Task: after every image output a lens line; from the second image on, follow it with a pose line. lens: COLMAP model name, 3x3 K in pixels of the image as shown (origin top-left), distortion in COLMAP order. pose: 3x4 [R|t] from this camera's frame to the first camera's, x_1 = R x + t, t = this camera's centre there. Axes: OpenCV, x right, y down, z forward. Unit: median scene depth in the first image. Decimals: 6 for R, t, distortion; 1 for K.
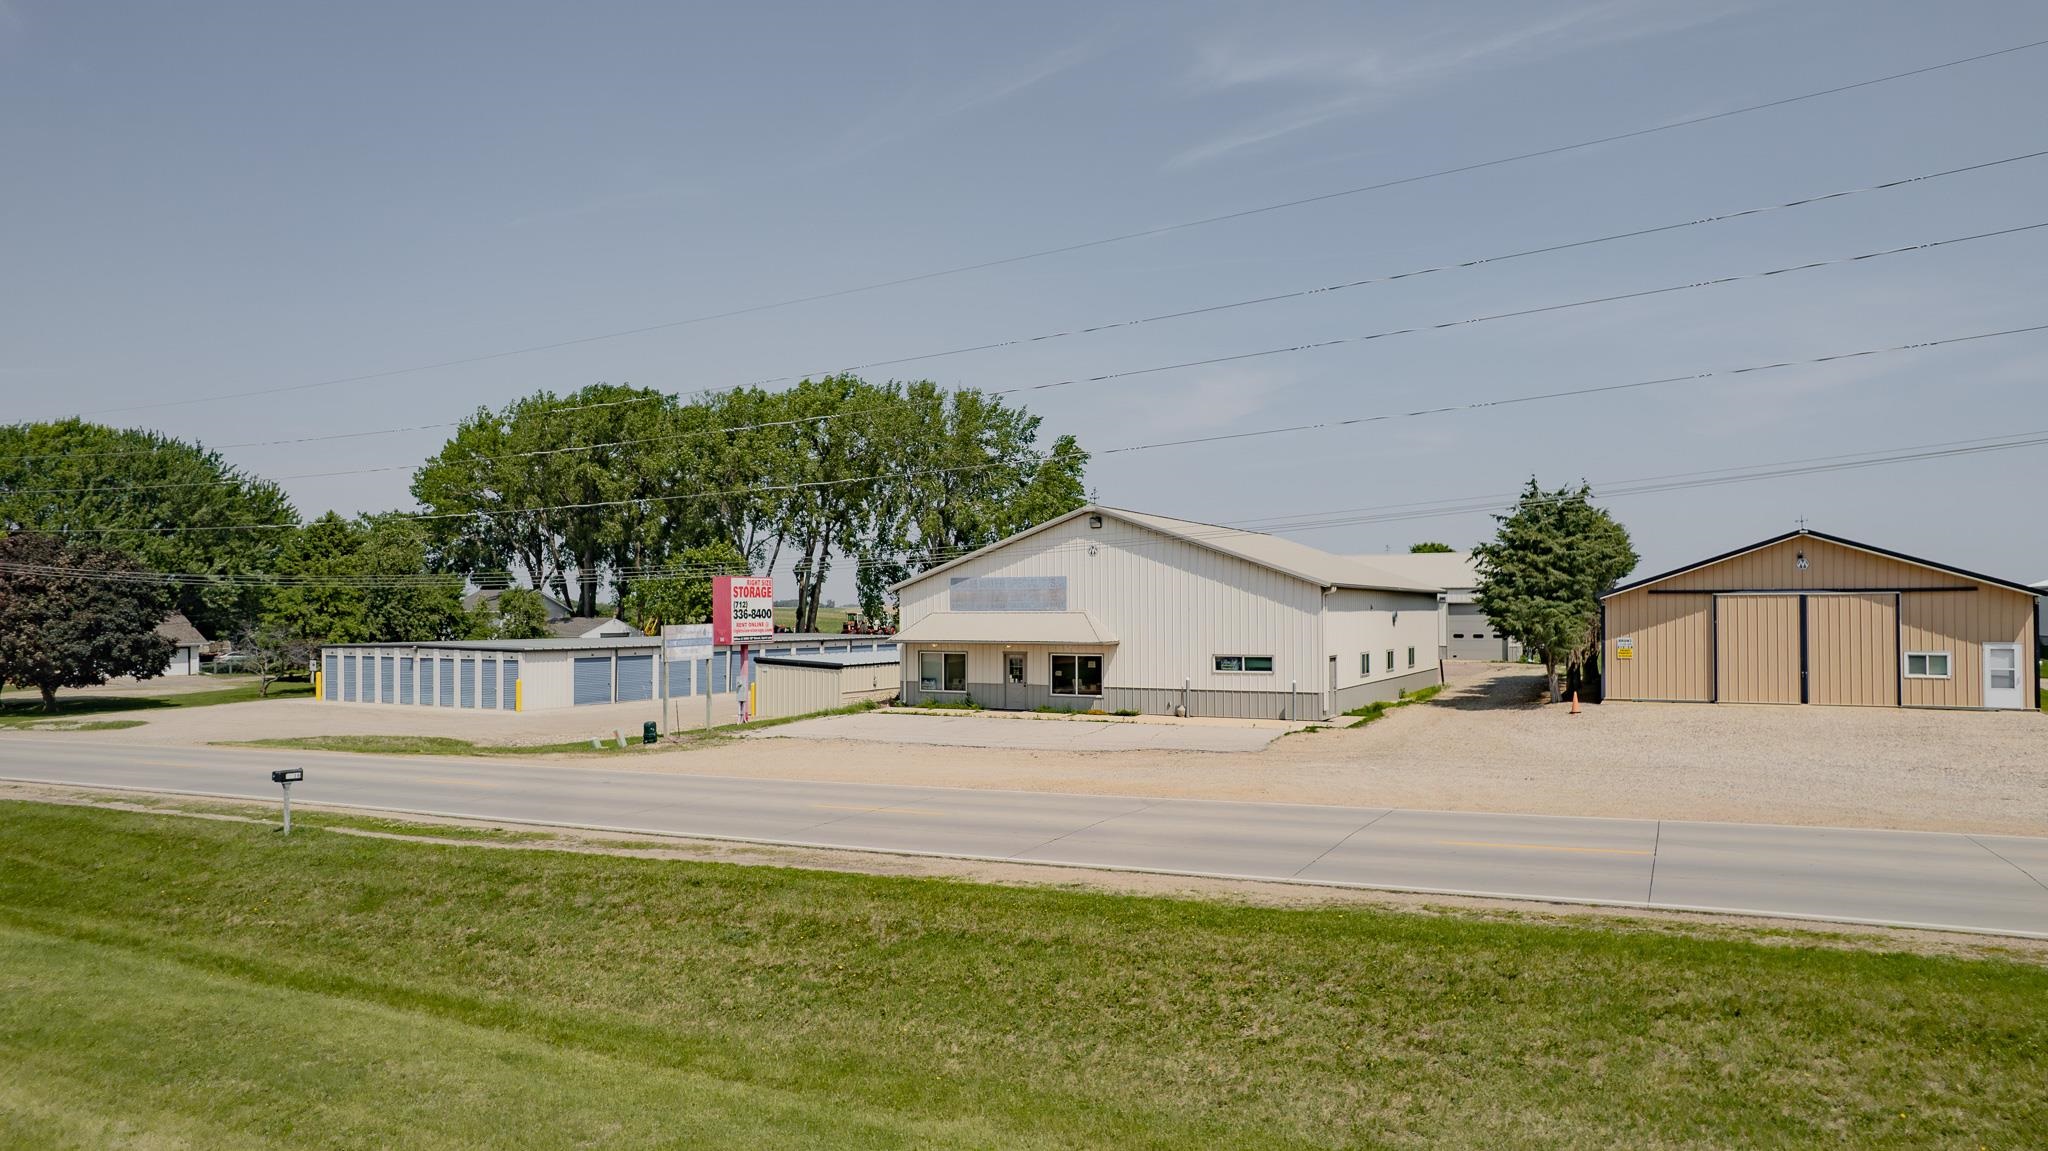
lens RADIAL K [[1311.5, 0, 1033.6], [0, 1311.5, 582.8], [0, 0, 1]] dist [-0.075139, 0.074992]
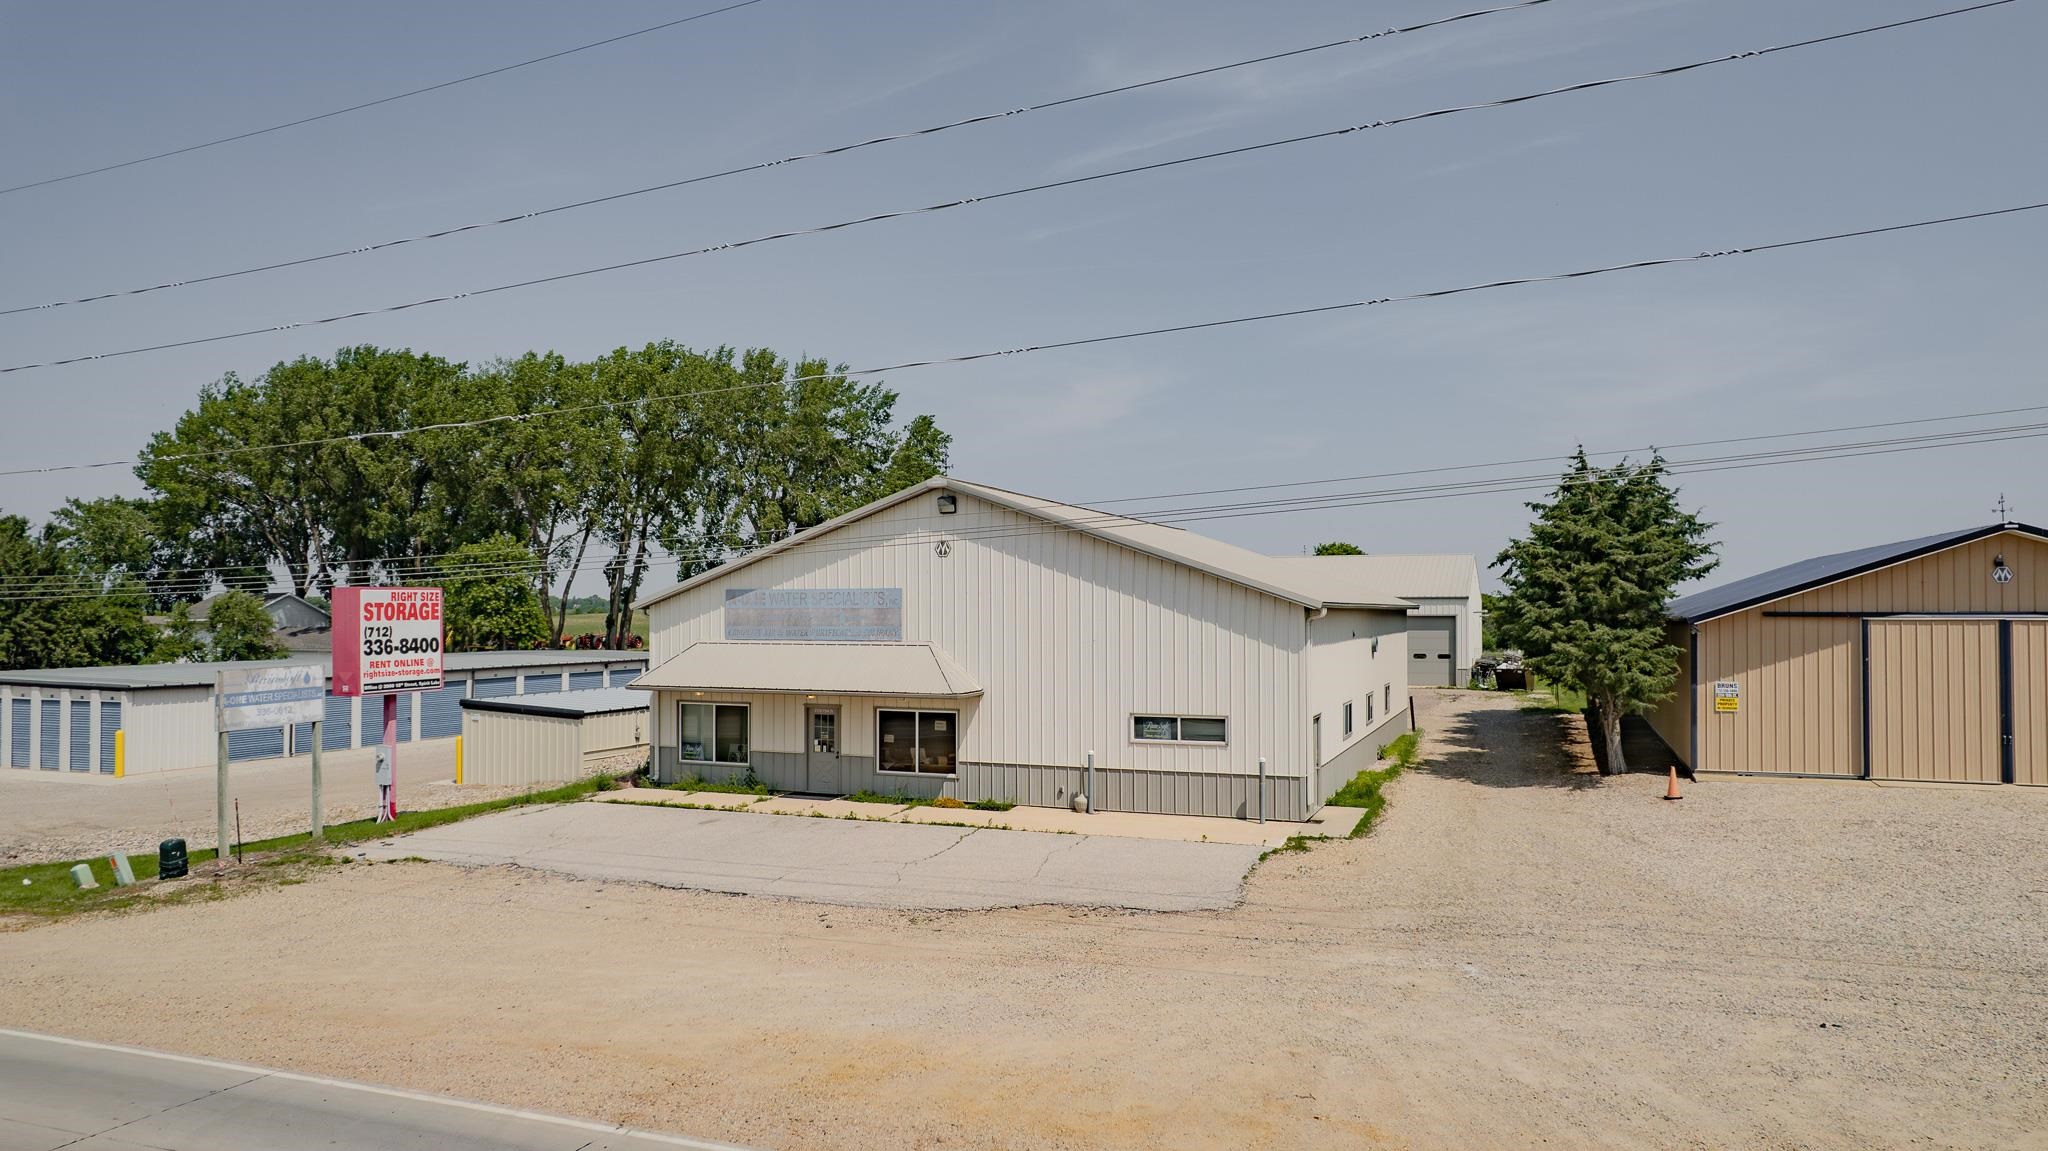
lens RADIAL K [[1311.5, 0, 1033.6], [0, 1311.5, 582.8], [0, 0, 1]] dist [-0.075139, 0.074992]
pose [[0.994939, 0.003575, 0.100413, 0.023575], [-0.003579, 0.999994, -0.000141, -0.007396], [-0.100413, -0.000219, 0.994946, 0.336033]]
